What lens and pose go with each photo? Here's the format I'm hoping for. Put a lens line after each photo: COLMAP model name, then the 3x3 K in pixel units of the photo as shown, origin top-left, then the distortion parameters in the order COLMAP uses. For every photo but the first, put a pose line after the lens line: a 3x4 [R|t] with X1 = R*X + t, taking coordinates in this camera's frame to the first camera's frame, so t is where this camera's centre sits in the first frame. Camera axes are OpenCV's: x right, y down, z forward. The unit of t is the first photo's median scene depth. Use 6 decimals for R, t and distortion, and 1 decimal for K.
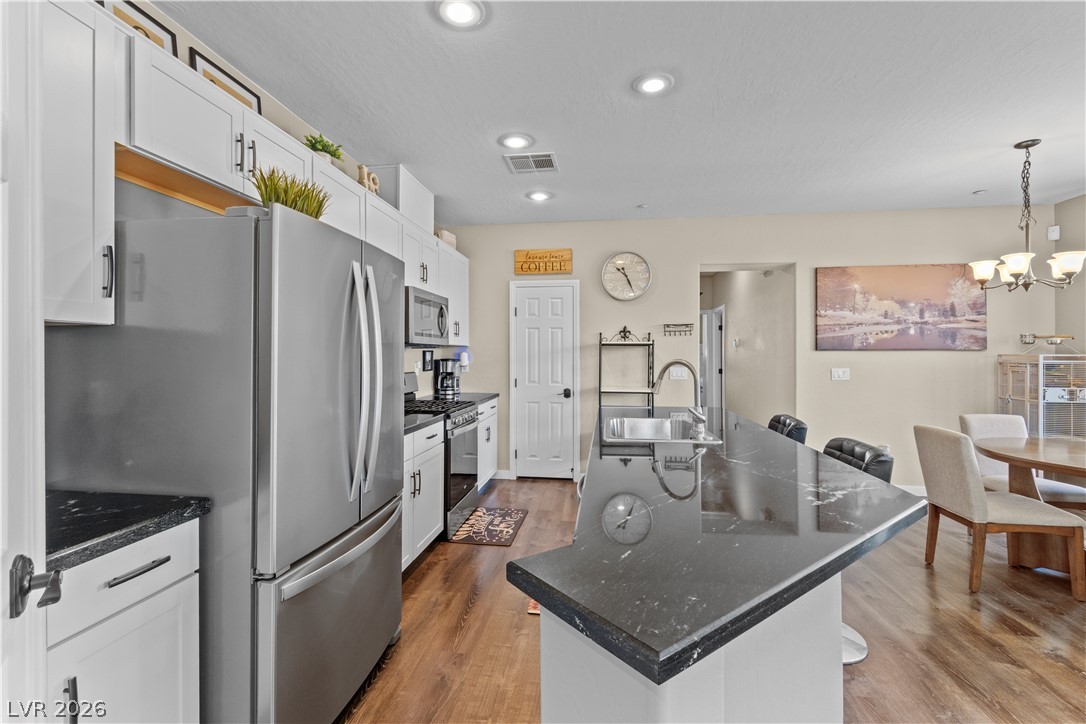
lens RADIAL K [[479.6, 0, 537.6], [0, 479.6, 351.9], [0, 0, 1]] dist [-0.001011, -0.000070]
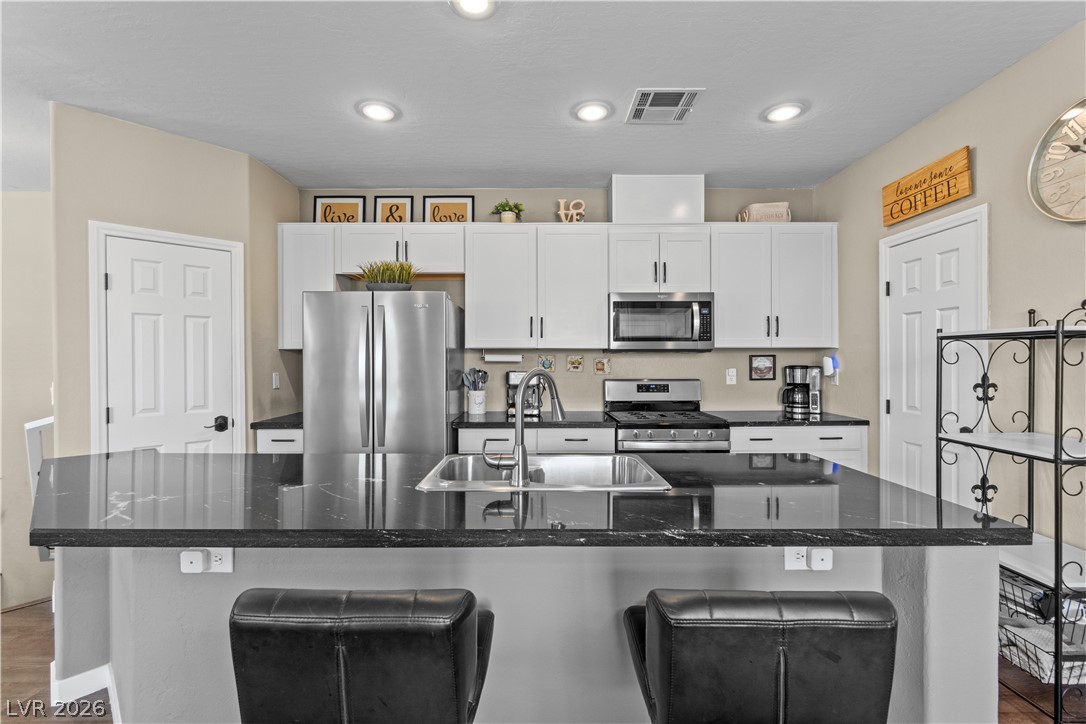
lens RADIAL K [[473.7, 0, 539.7], [0, 473.7, 358.9], [0, 0, 1]] dist [-0.003493, 0.000382]
pose [[0.149002, -0.003796, -0.988830, 0.542838], [0.007835, 0.999966, -0.002658, 0.003251], [0.988806, -0.007352, 0.149026, 0.542590]]
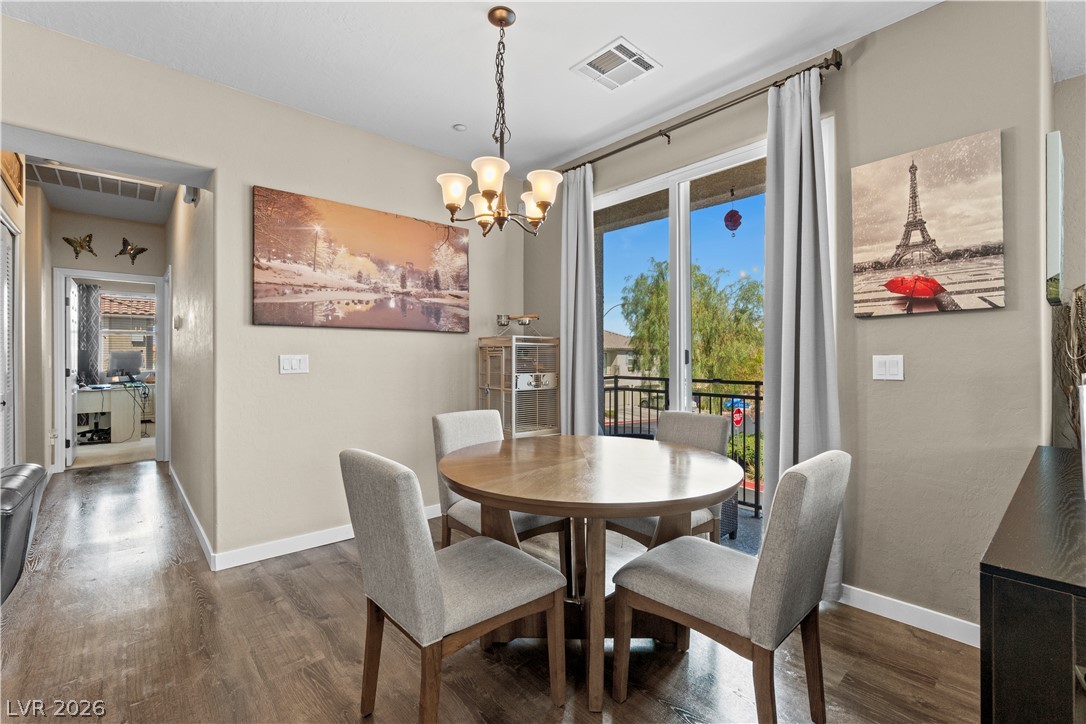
lens RADIAL K [[474.7, 0, 540.5], [0, 474.7, 357.6], [0, 0, 1]] dist [-0.004423, -0.000220]
pose [[0.643391, -0.001317, 0.765536, 0.376262], [-0.000888, 0.999997, 0.002466, 0.037623], [-0.765537, -0.002266, 0.643388, 0.363766]]
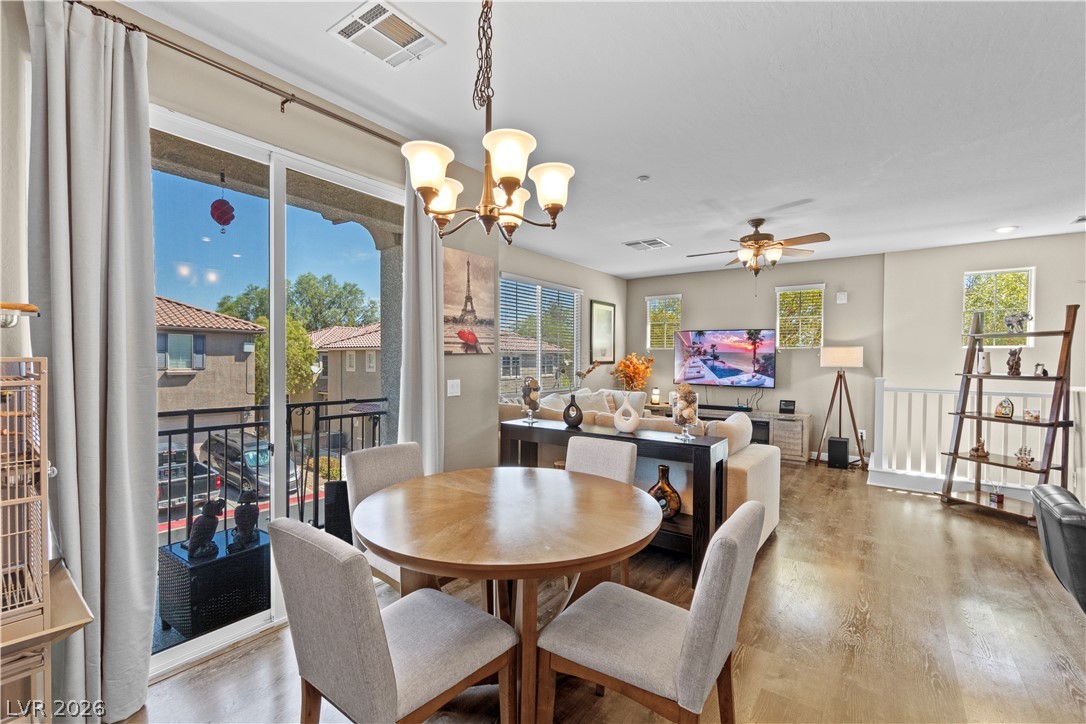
lens RADIAL K [[471.5, 0, 539.0], [0, 471.5, 365.7], [0, 0, 1]] dist [-0.003994, 0.000072]
pose [[-0.881040, -0.015602, 0.472784, 0.517500], [-0.010133, 0.999849, 0.014113, 0.002204], [-0.472933, 0.007644, -0.881065, 0.983539]]
